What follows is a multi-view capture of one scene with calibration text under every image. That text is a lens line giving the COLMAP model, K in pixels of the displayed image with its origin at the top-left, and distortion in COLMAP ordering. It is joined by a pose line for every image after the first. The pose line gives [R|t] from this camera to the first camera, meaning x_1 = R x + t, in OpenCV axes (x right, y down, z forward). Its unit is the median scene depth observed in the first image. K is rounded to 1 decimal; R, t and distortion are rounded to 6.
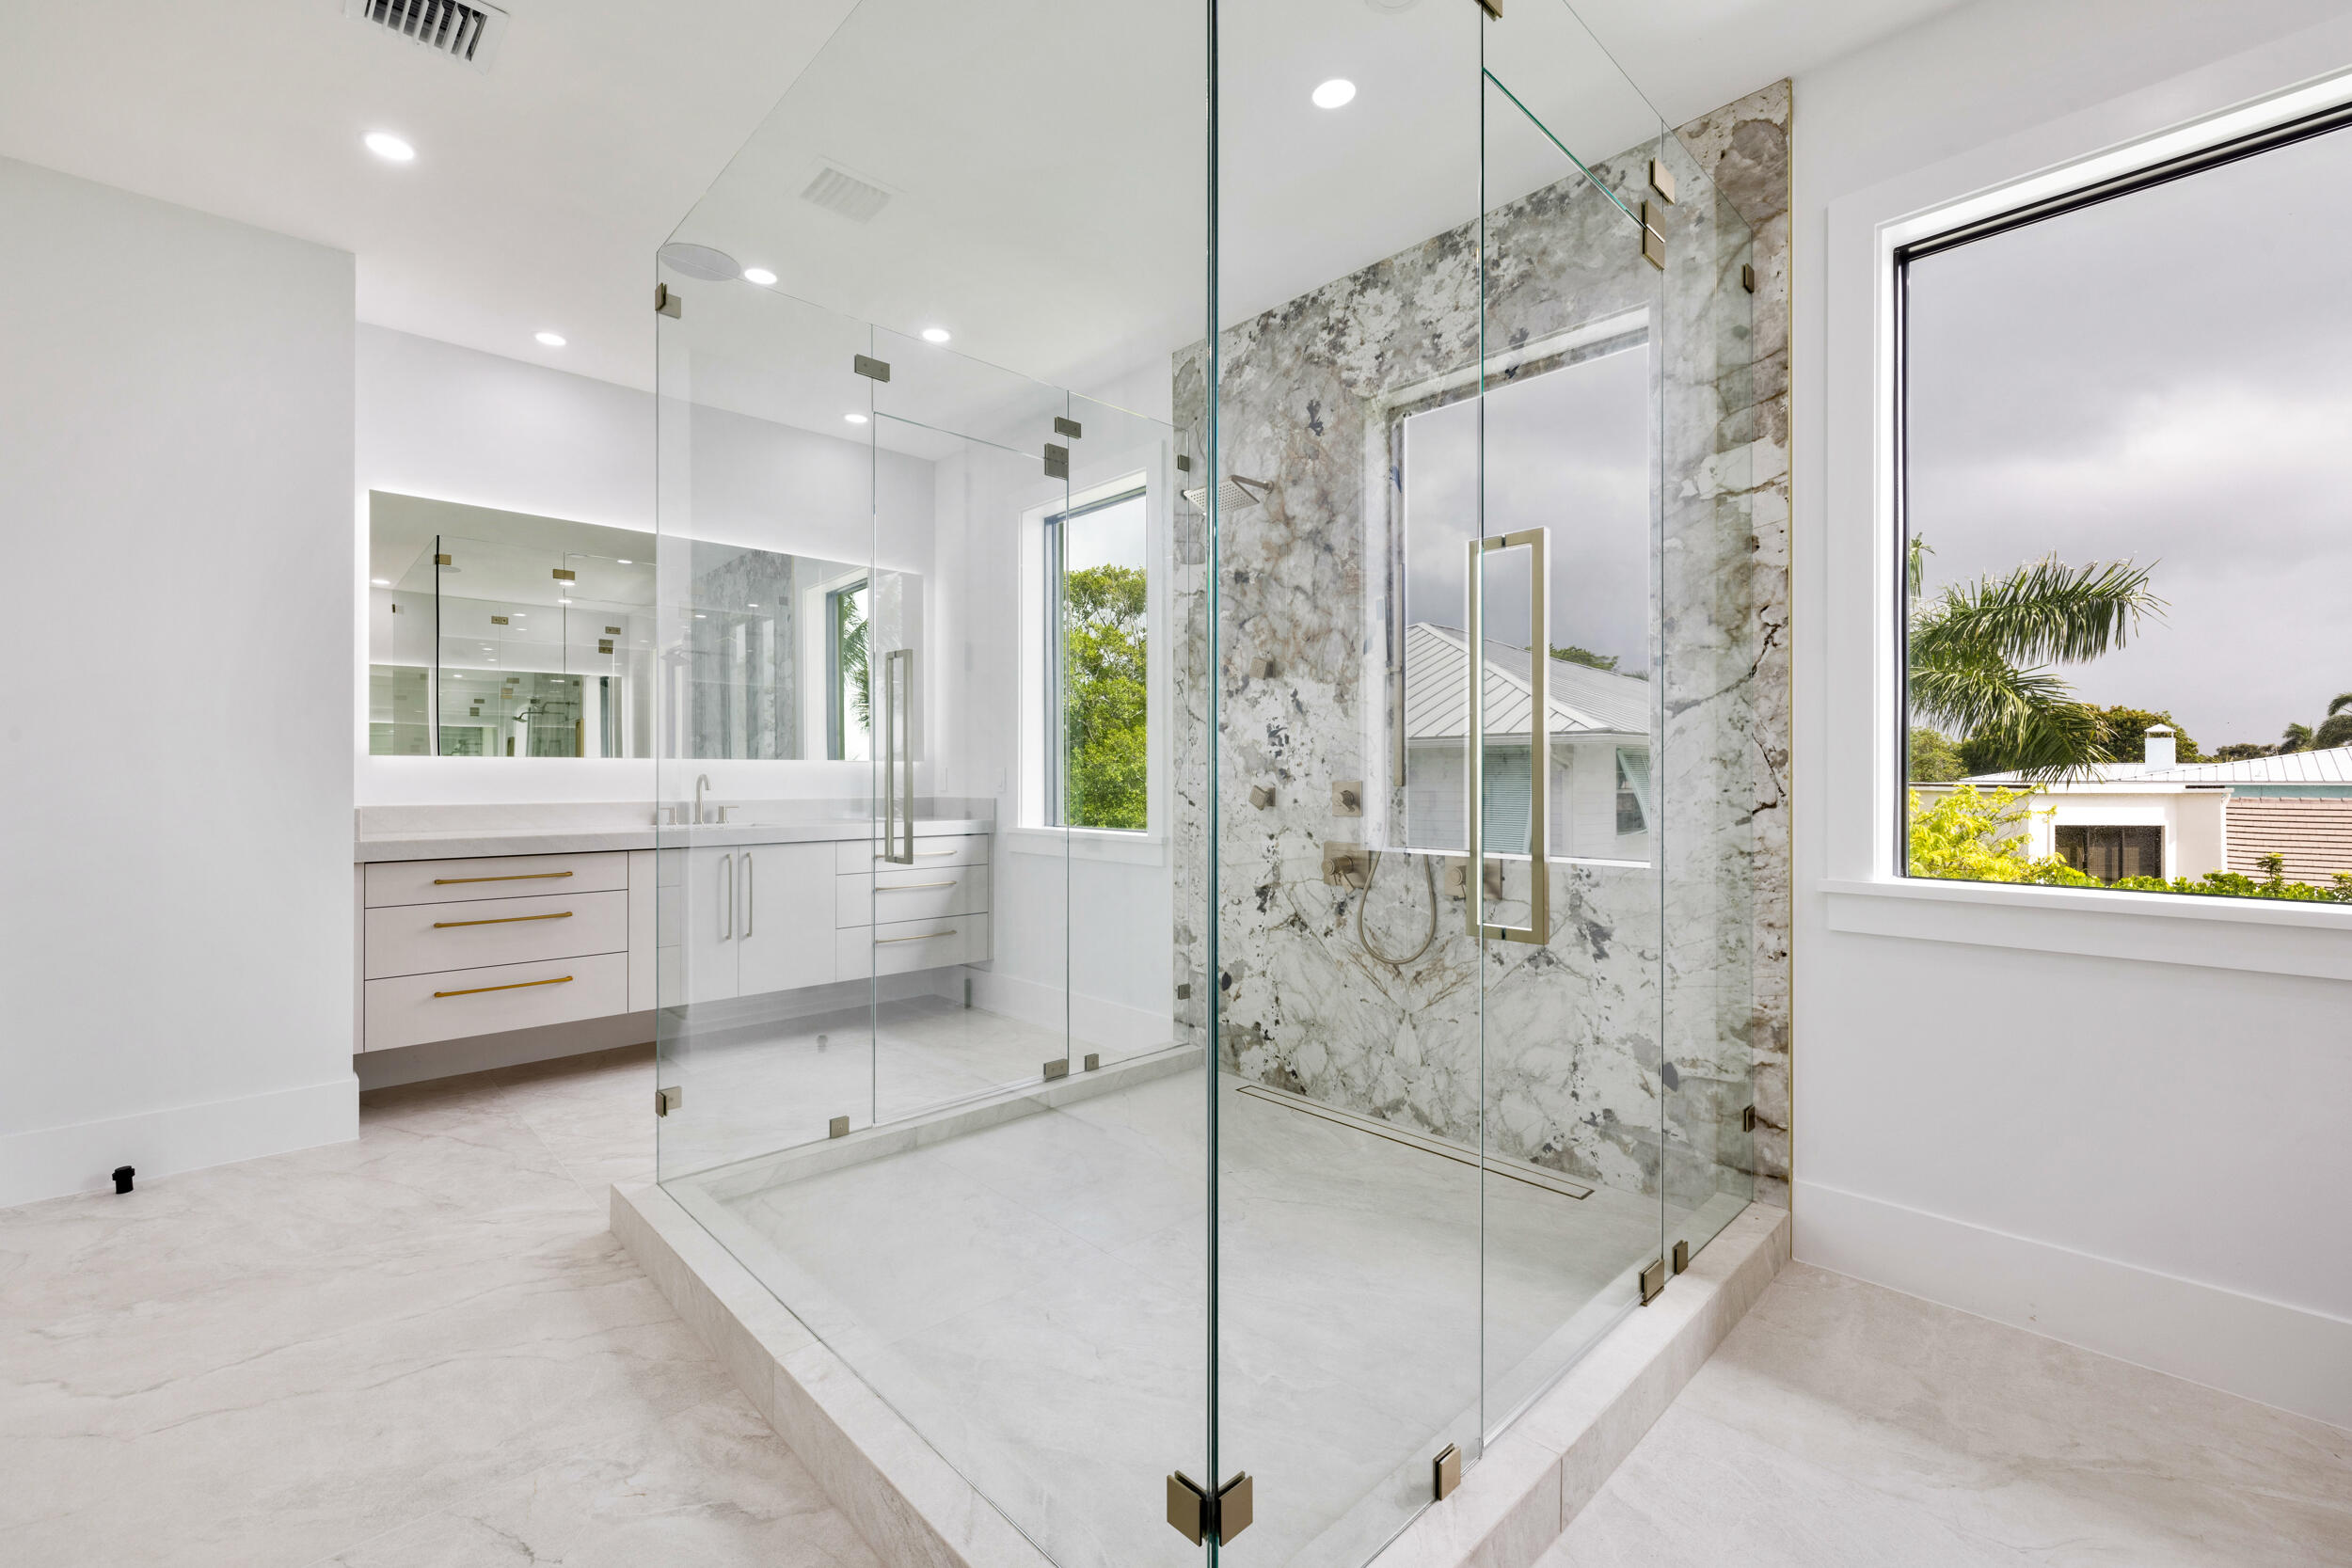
lens RADIAL K [[984.8, 0, 1169.9], [0, 984.8, 774.2], [0, 0, 1]] dist [-0.002862, 0.001659]
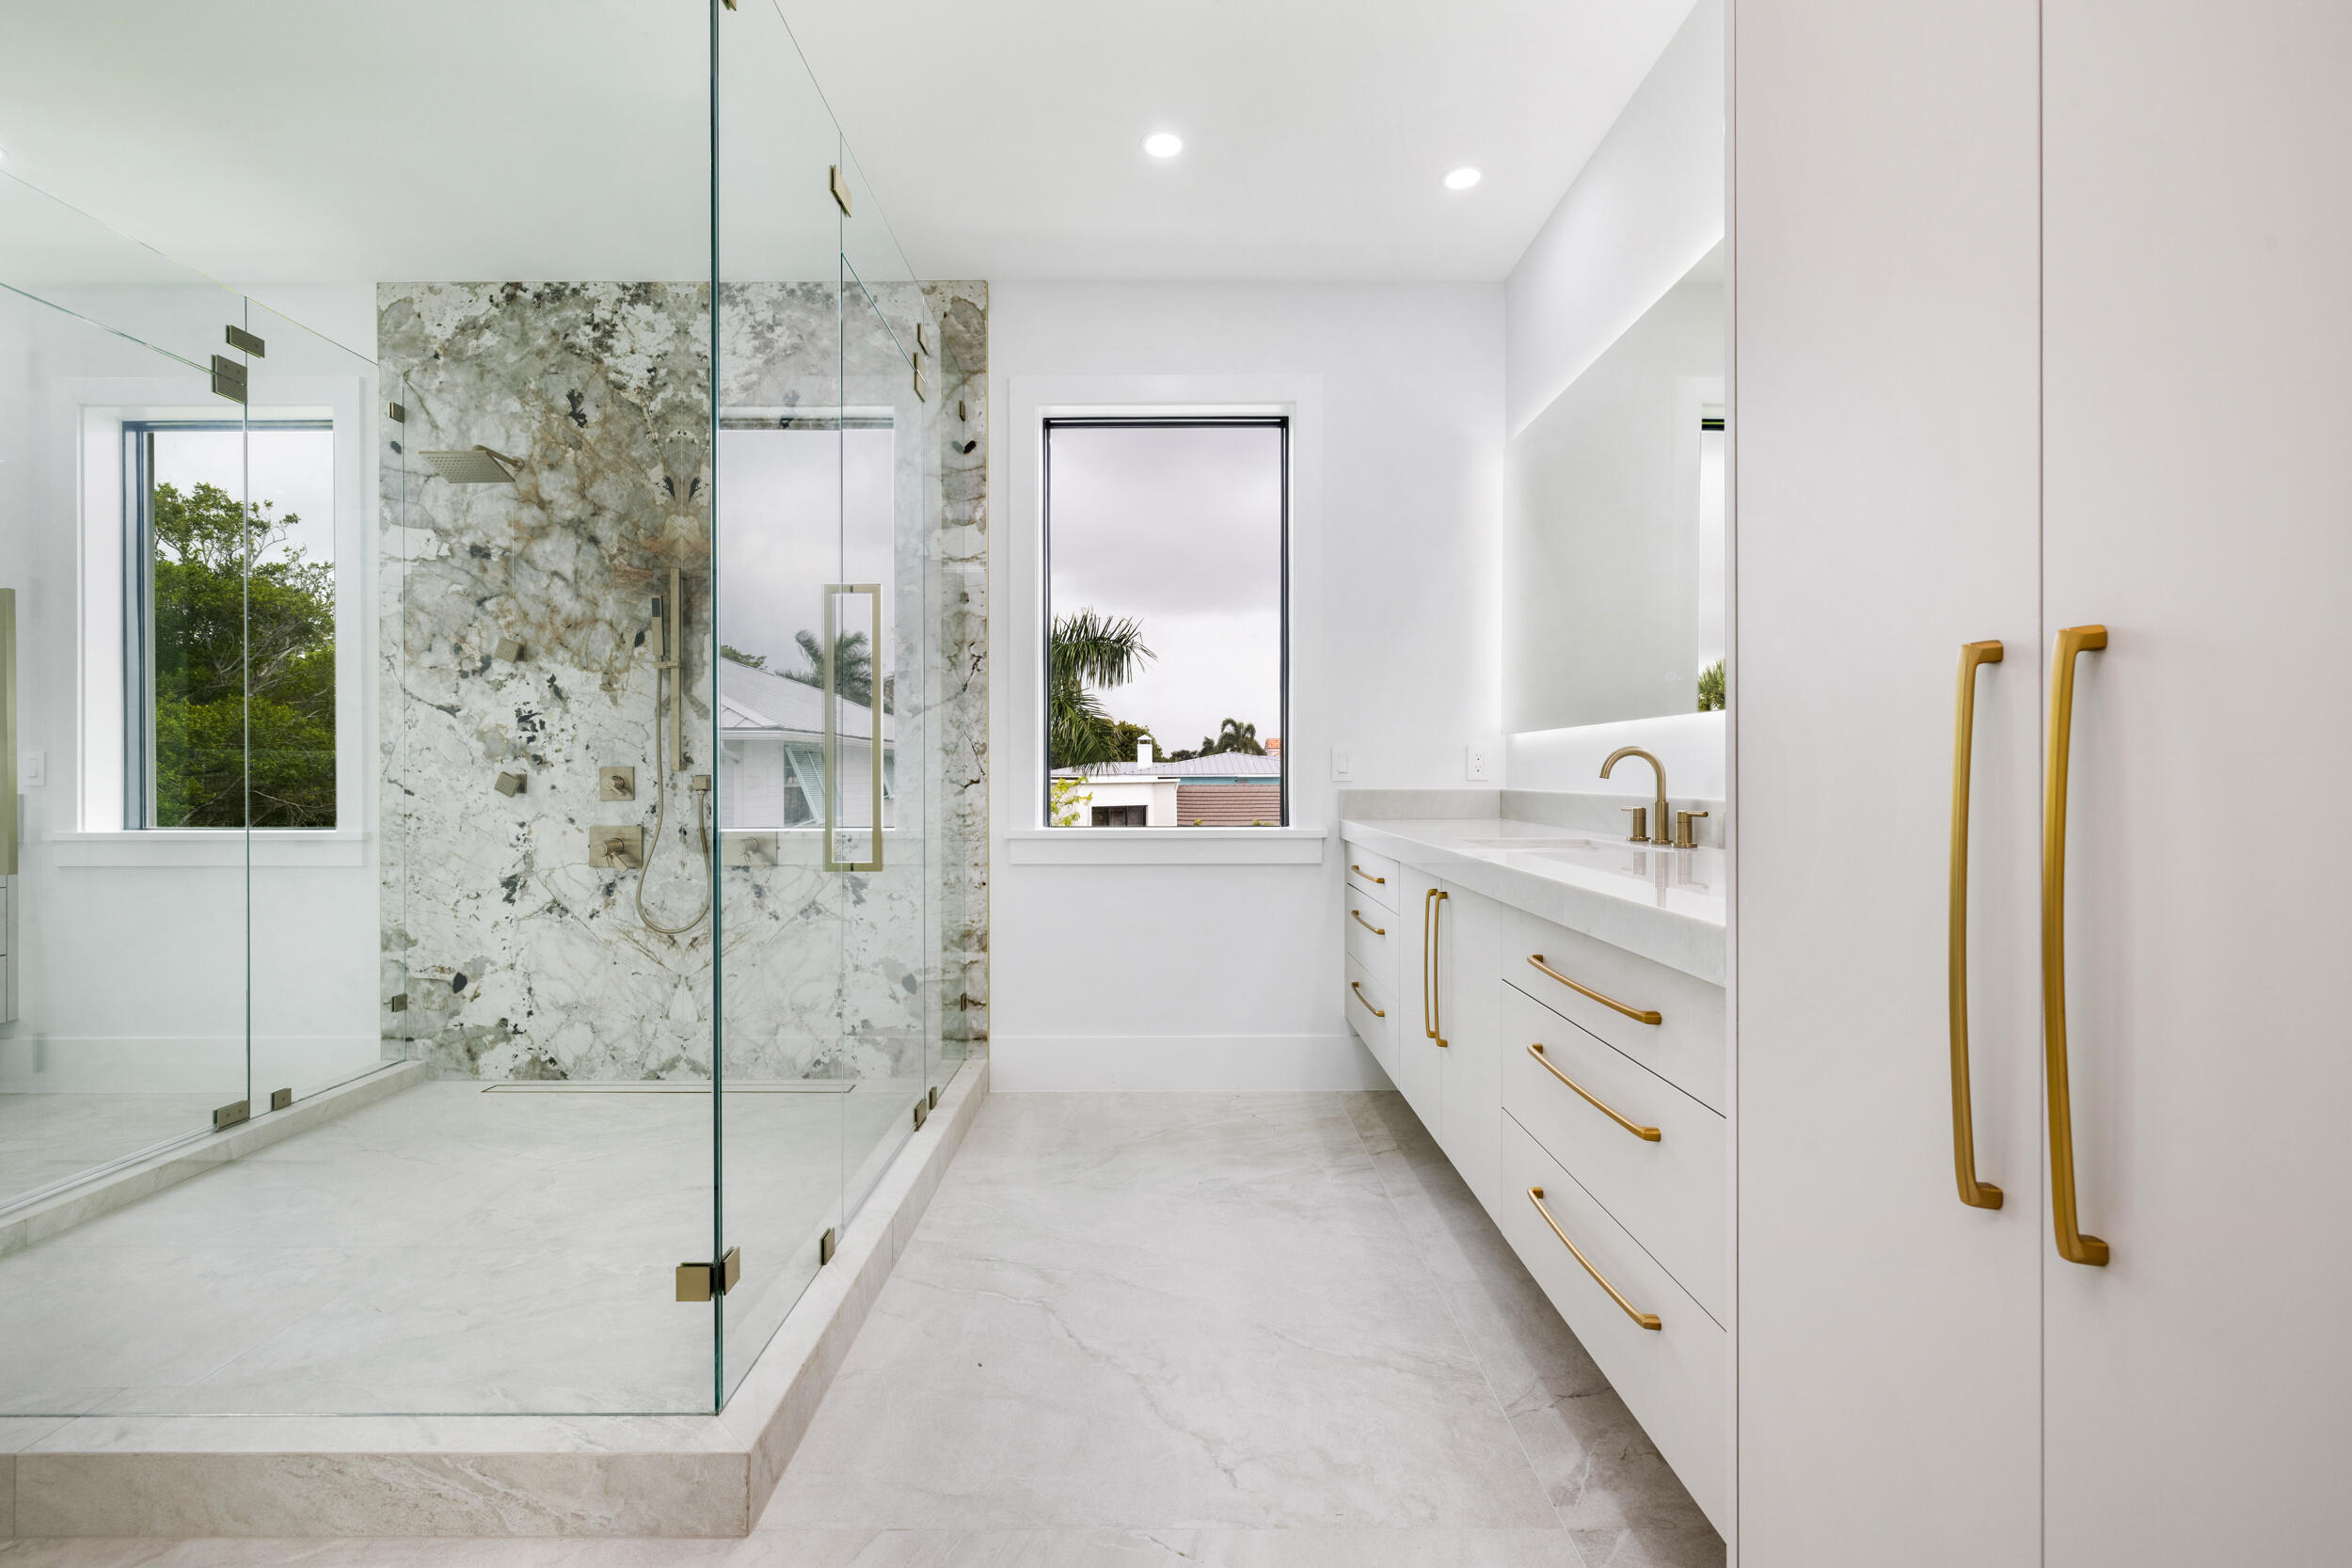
lens RADIAL K [[984.8, 0, 1157.2], [0, 984.8, 774.3], [0, 0, 1]] dist [-0.002862, 0.001659]
pose [[0.694677, -0.003005, 0.719315, -0.170681], [0.000535, 0.999993, 0.003661, 0.011332], [-0.719321, -0.002158, 0.694674, -0.135456]]
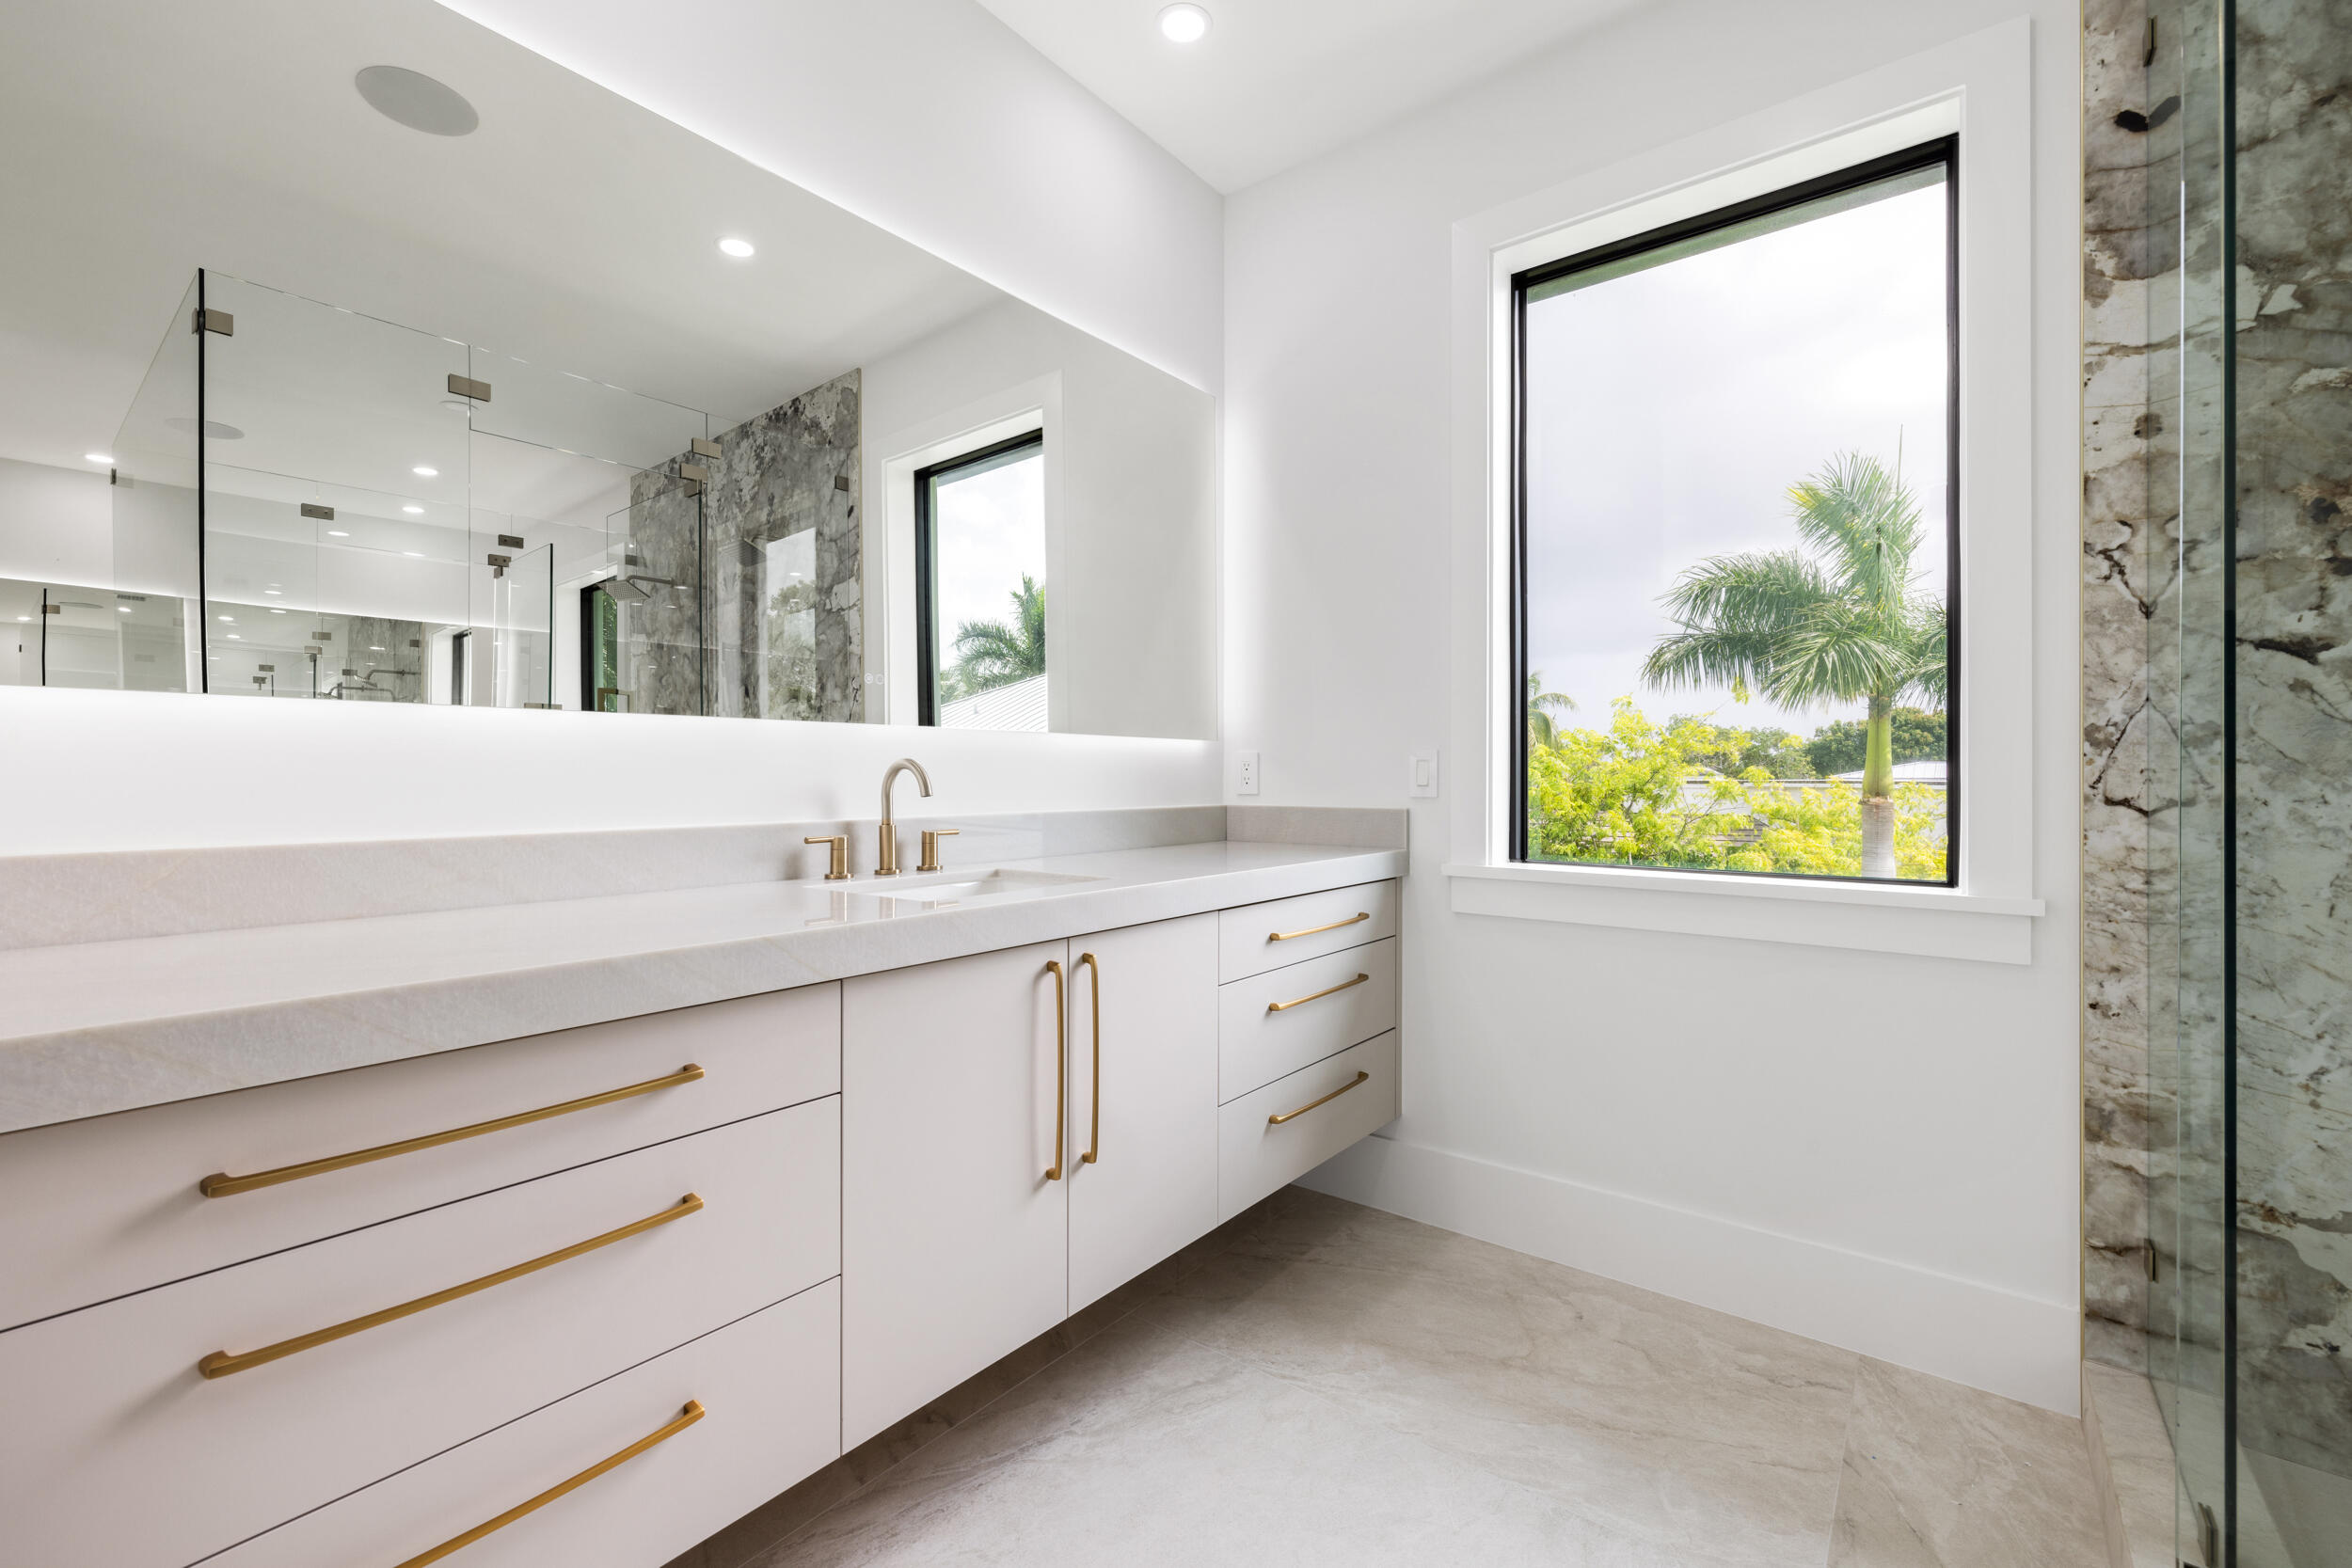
lens RADIAL K [[983.4, 0, 1173.3], [0, 983.4, 771.6], [0, 0, 1]] dist [0.001844, -0.000145]
pose [[0.989945, 0.001557, 0.141443, -0.539868], [-0.001357, 0.999998, -0.001516, 0.007889], [-0.141445, 0.001308, 0.989945, 0.720318]]
